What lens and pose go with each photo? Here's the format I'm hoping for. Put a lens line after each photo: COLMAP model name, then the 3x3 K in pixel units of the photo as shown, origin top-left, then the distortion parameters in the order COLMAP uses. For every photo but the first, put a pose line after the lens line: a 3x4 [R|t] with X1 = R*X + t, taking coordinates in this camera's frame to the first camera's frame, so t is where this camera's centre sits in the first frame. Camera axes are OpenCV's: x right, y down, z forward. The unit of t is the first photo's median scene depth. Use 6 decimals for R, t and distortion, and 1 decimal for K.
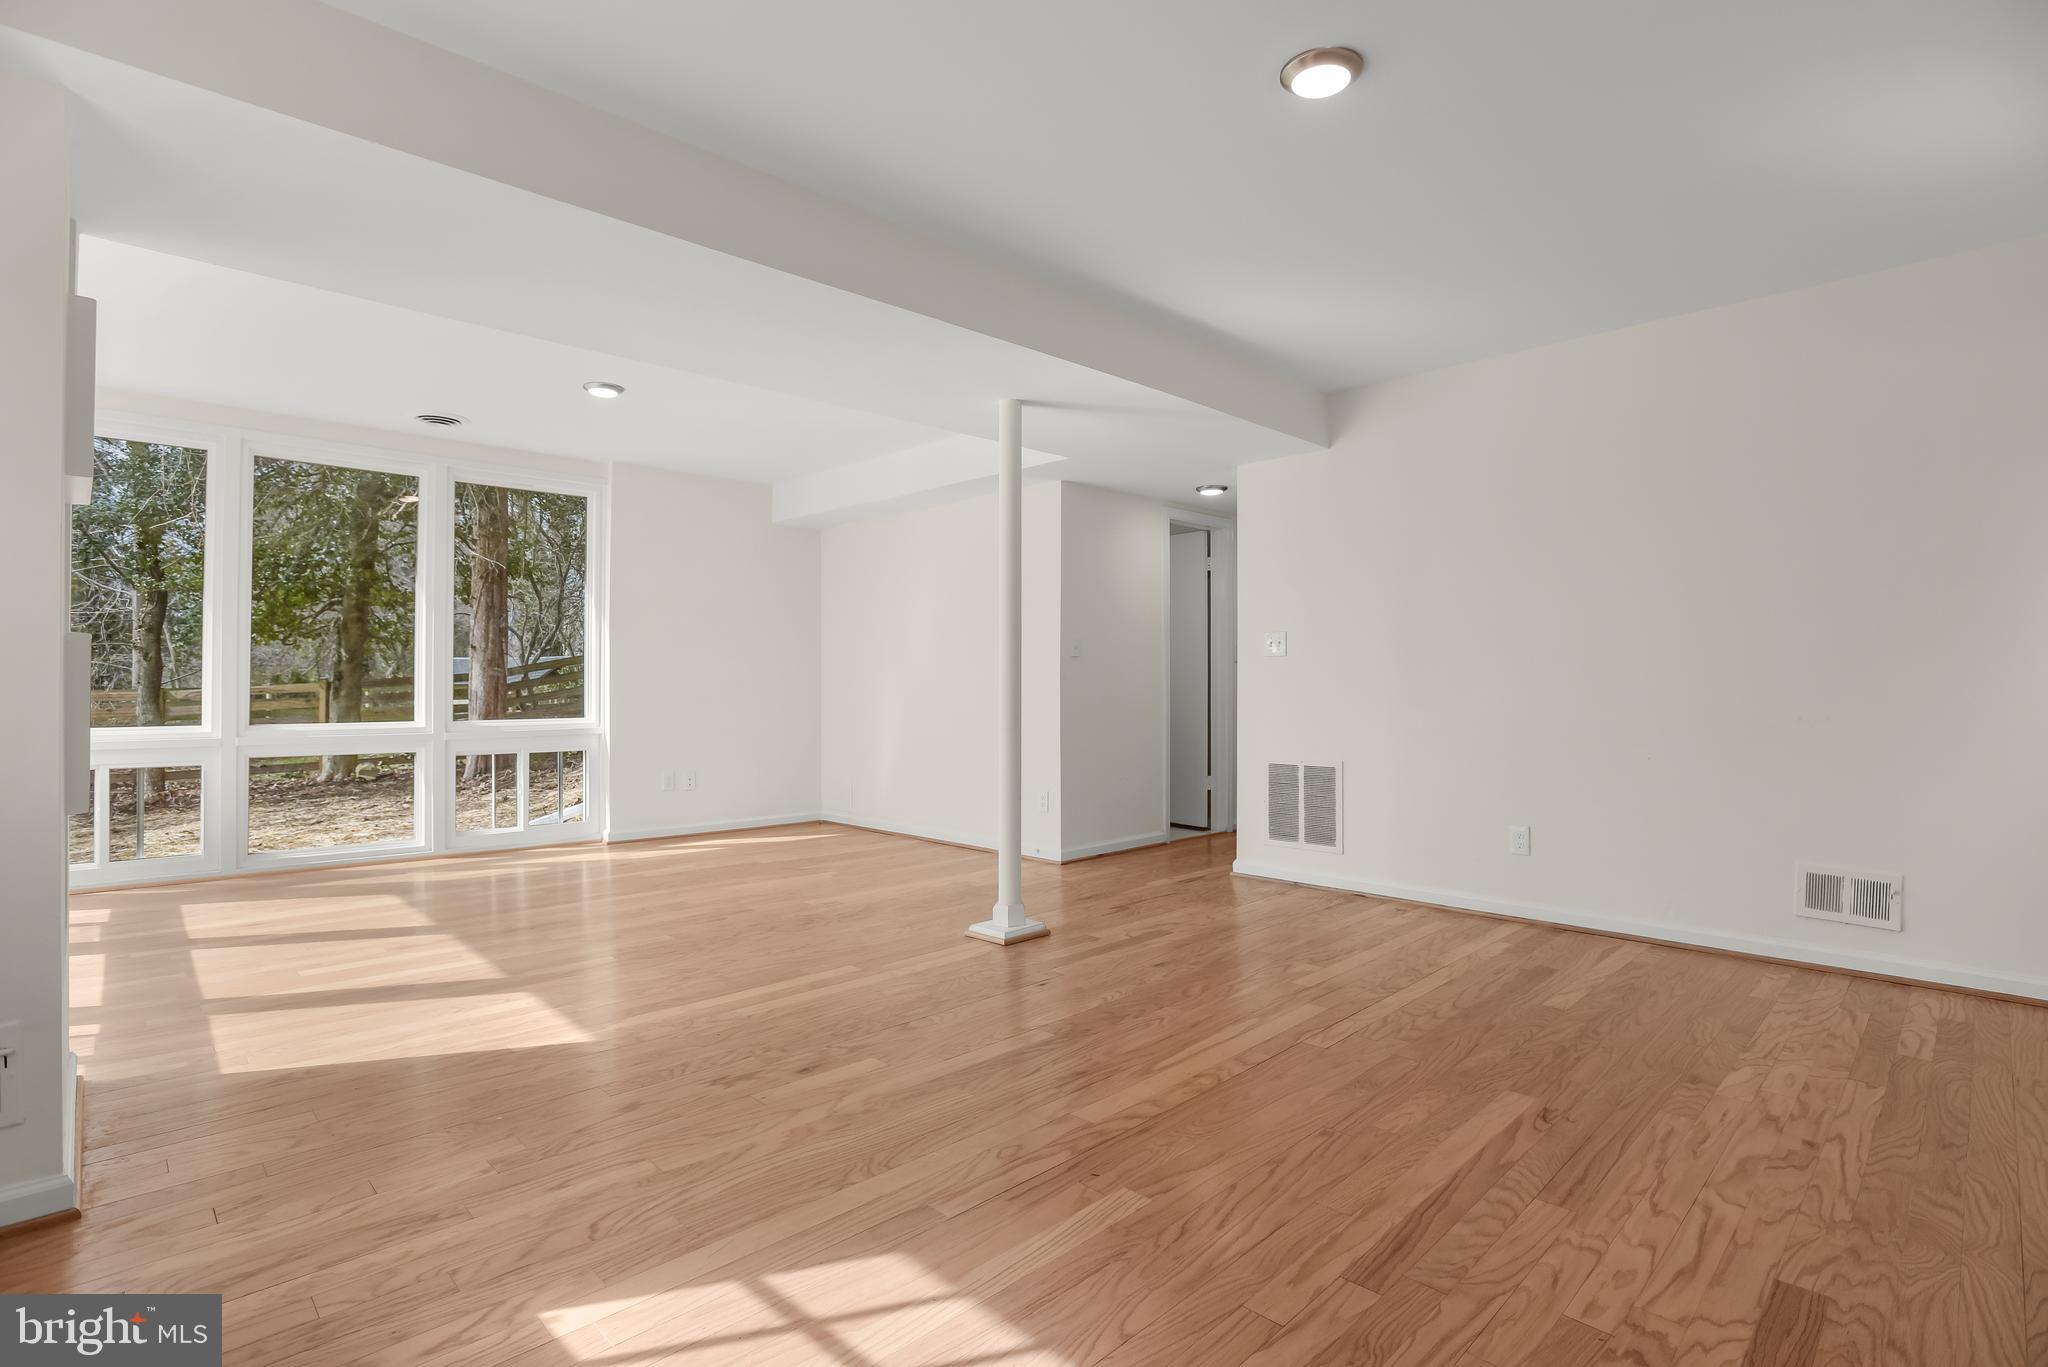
lens RADIAL K [[1001.1, 0, 1024.0], [0, 1001.1, 683.5], [0, 0, 1]] dist [-0.054140, 0.000433]
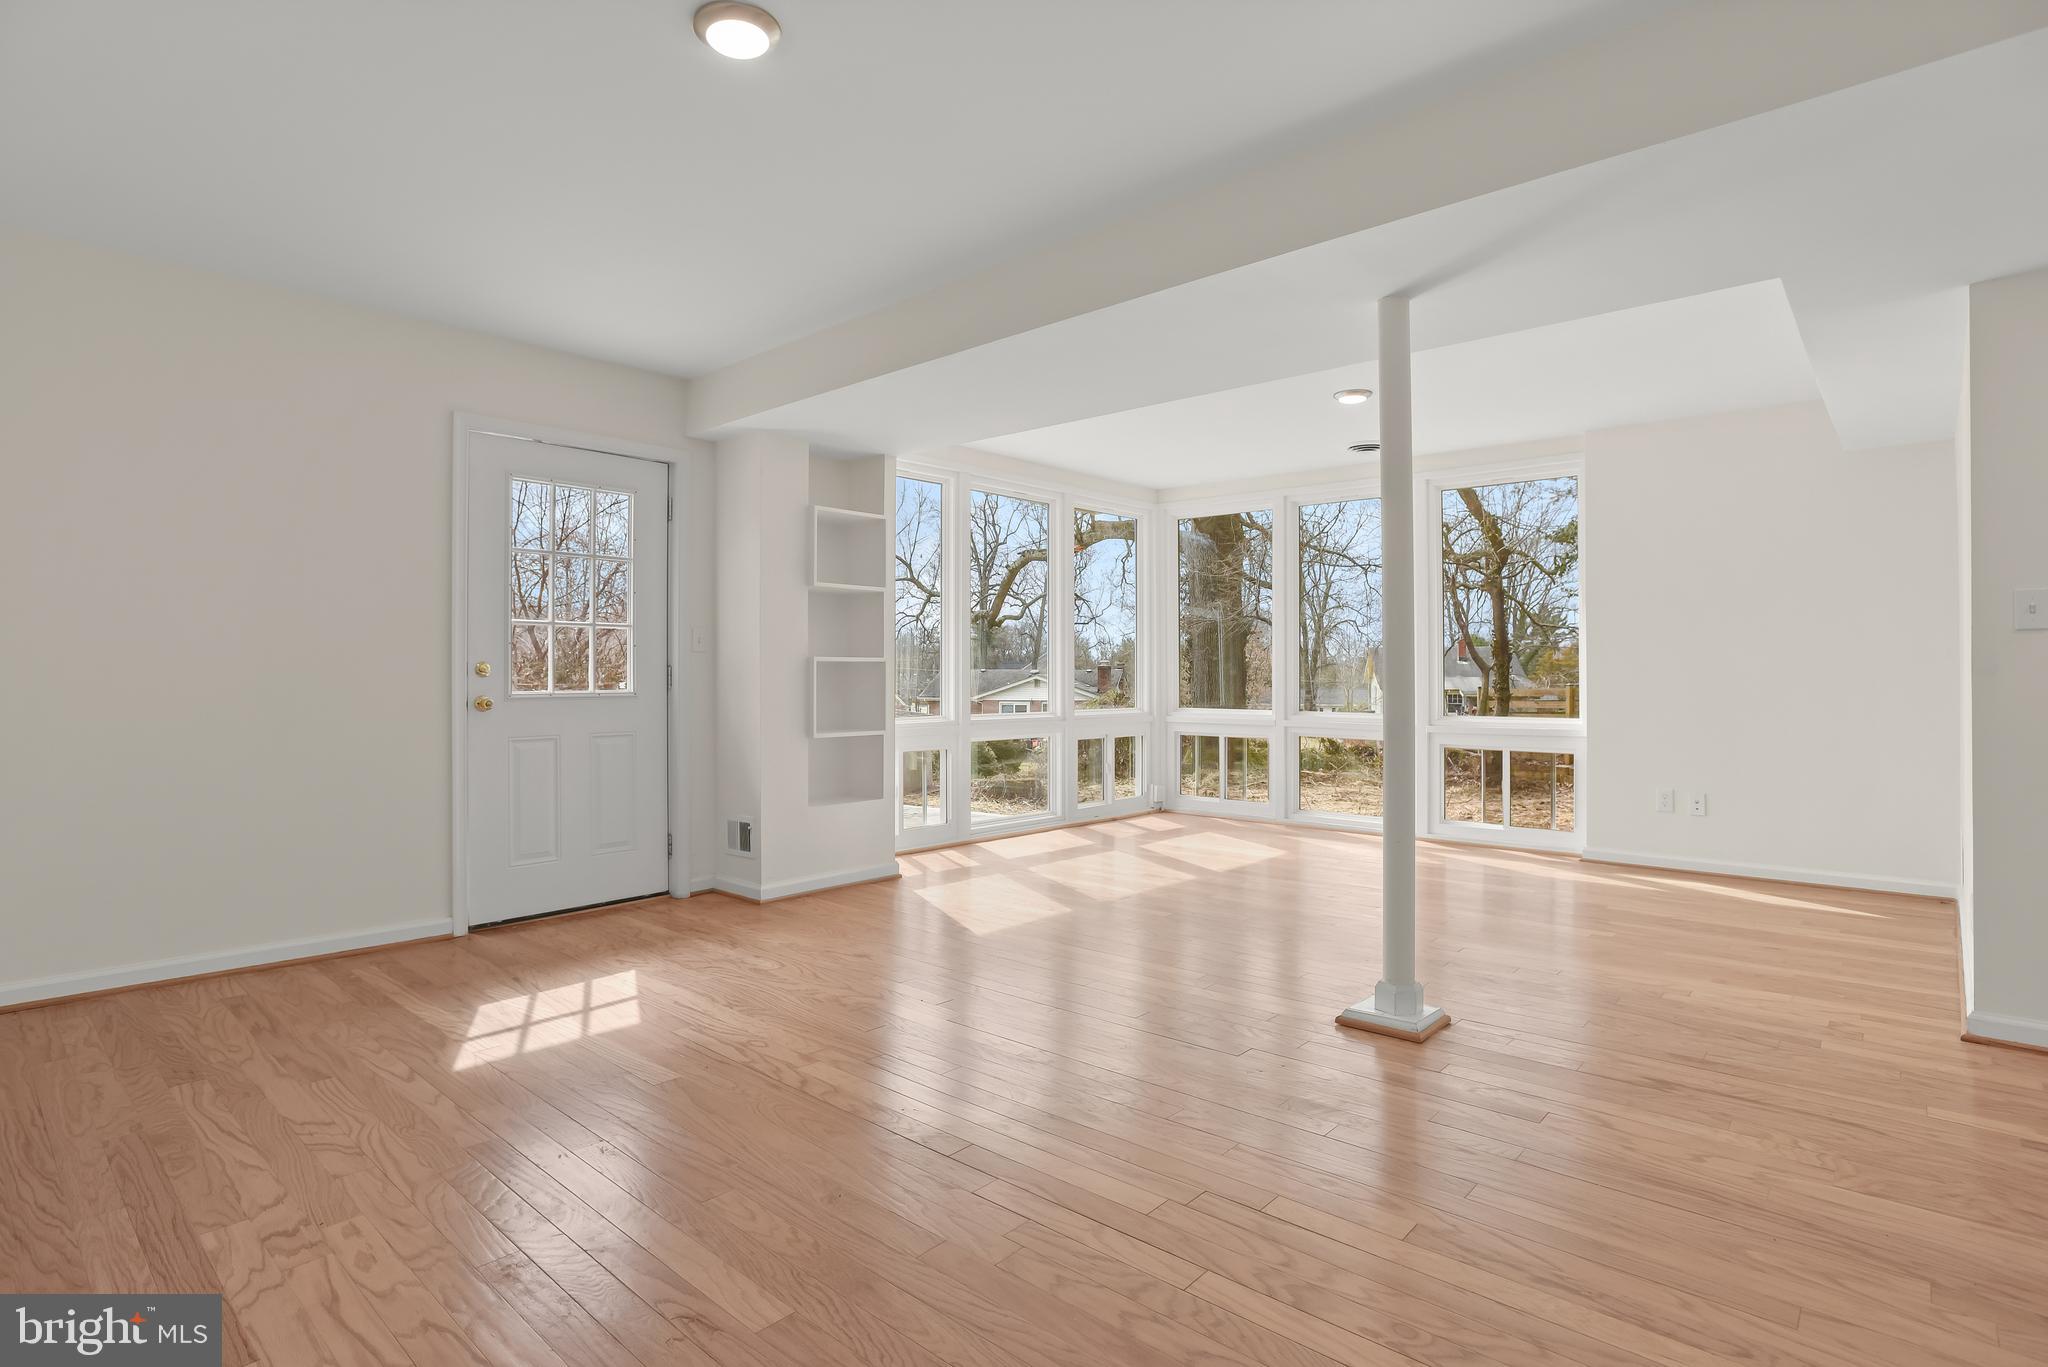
lens RADIAL K [[1040.9, 0, 1024.0], [0, 1040.9, 683.5], [0, 0, 1]] dist [-0.043440, 0.000255]
pose [[0.052072, 0.009642, -0.998597, 1.158303], [-0.005243, 0.999942, 0.009382, -0.008588], [0.998630, 0.004747, 0.052120, 1.099552]]
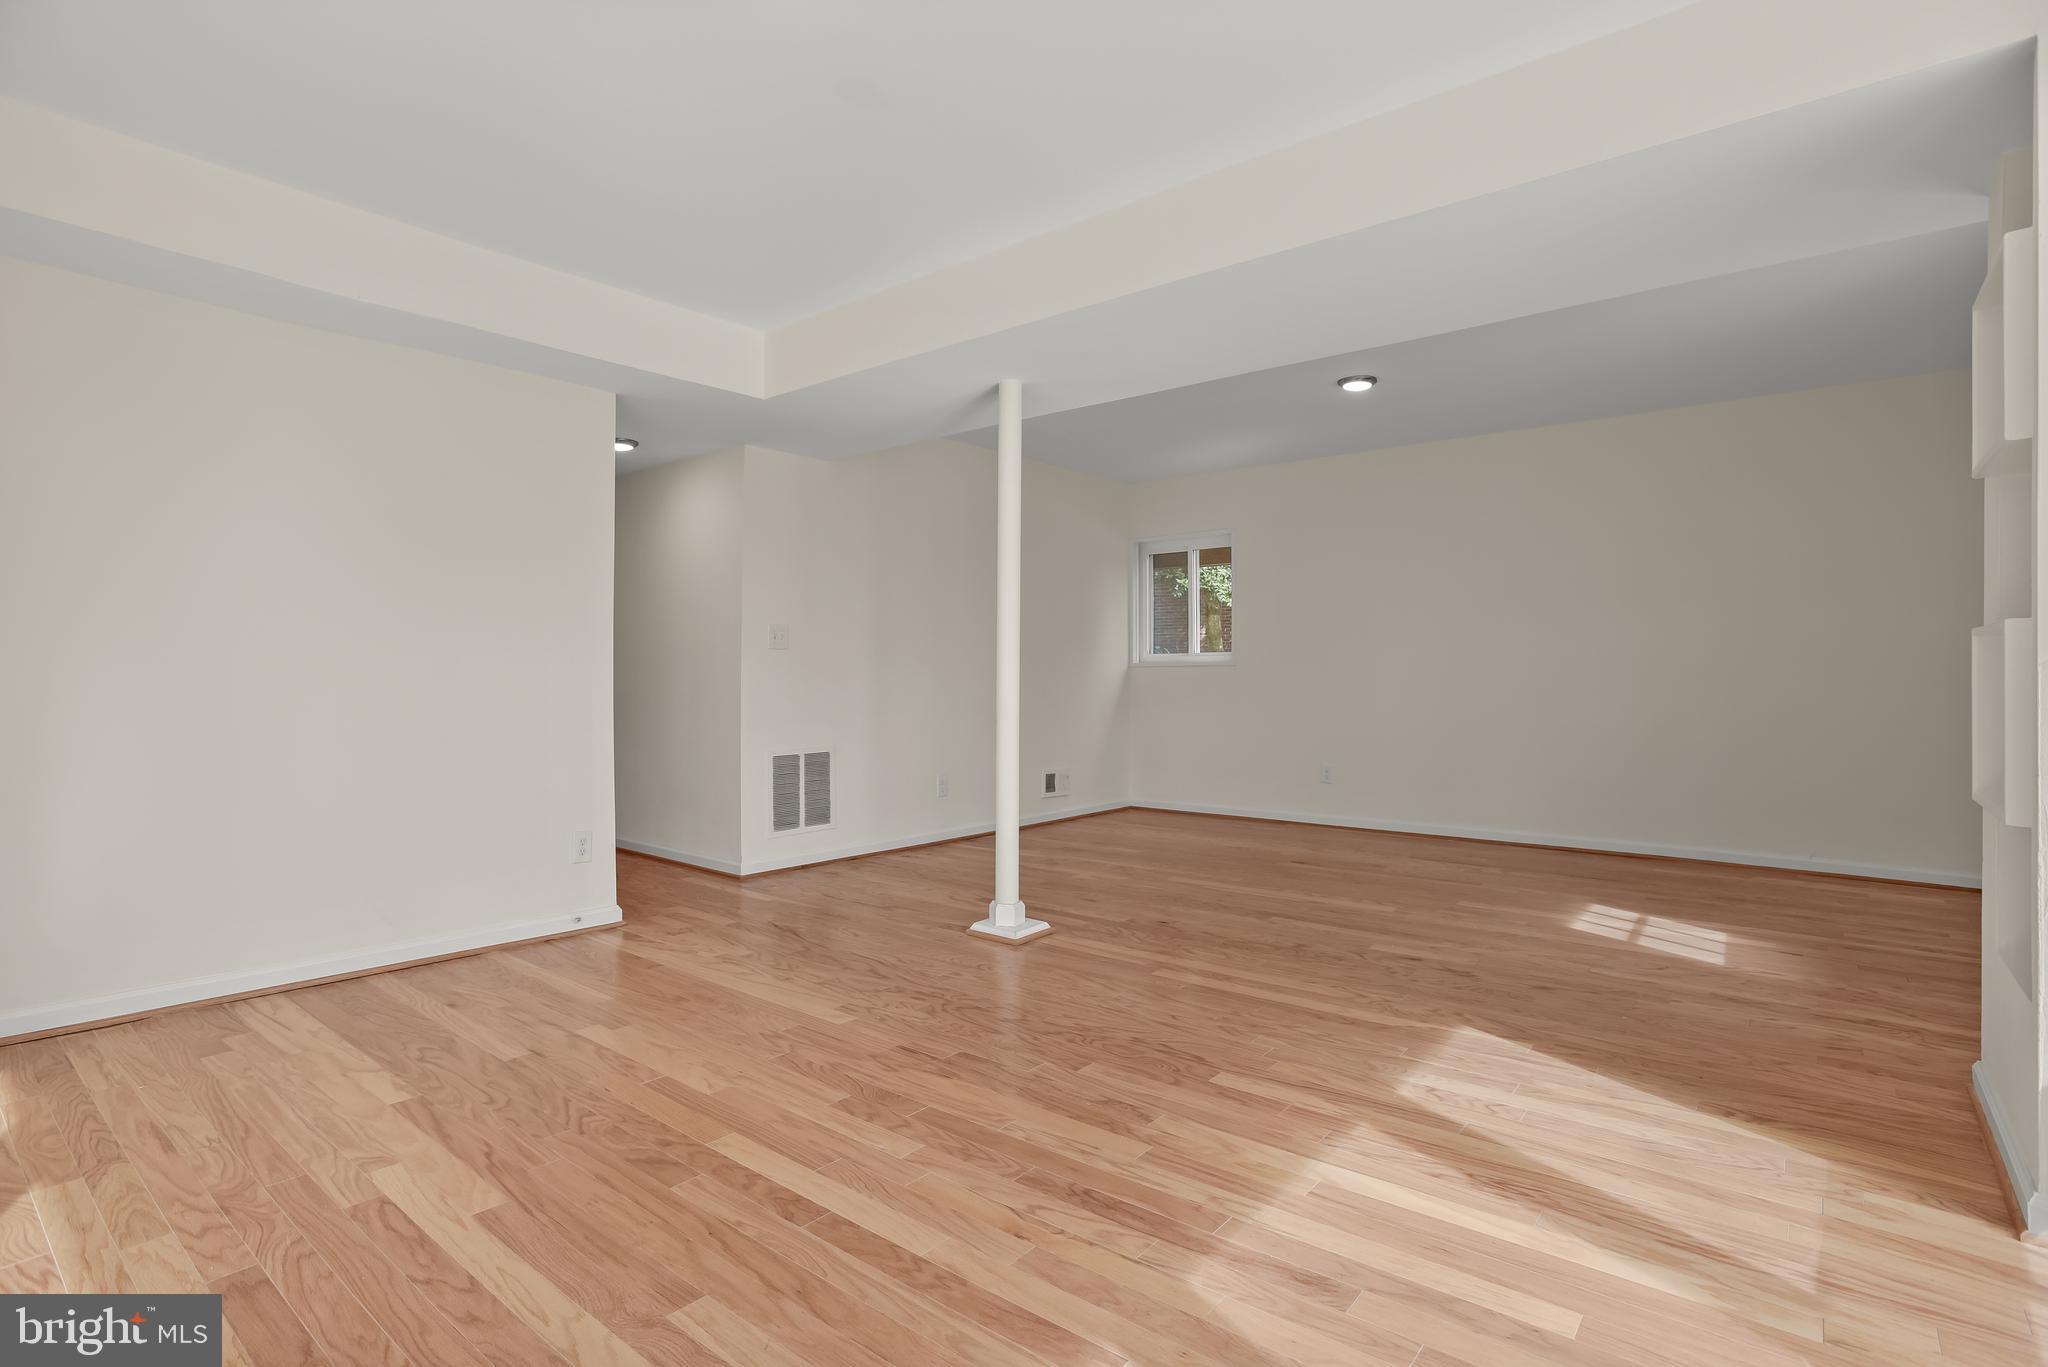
lens RADIAL K [[988.5, 0, 1024.0], [0, 988.5, 683.5], [0, 0, 1]] dist [-0.022584, -0.000085]
pose [[-0.113420, -0.007355, 0.993520, -1.529049], [0.000163, 0.999972, 0.007422, -0.001002], [-0.993547, 0.001004, -0.113416, 1.714821]]
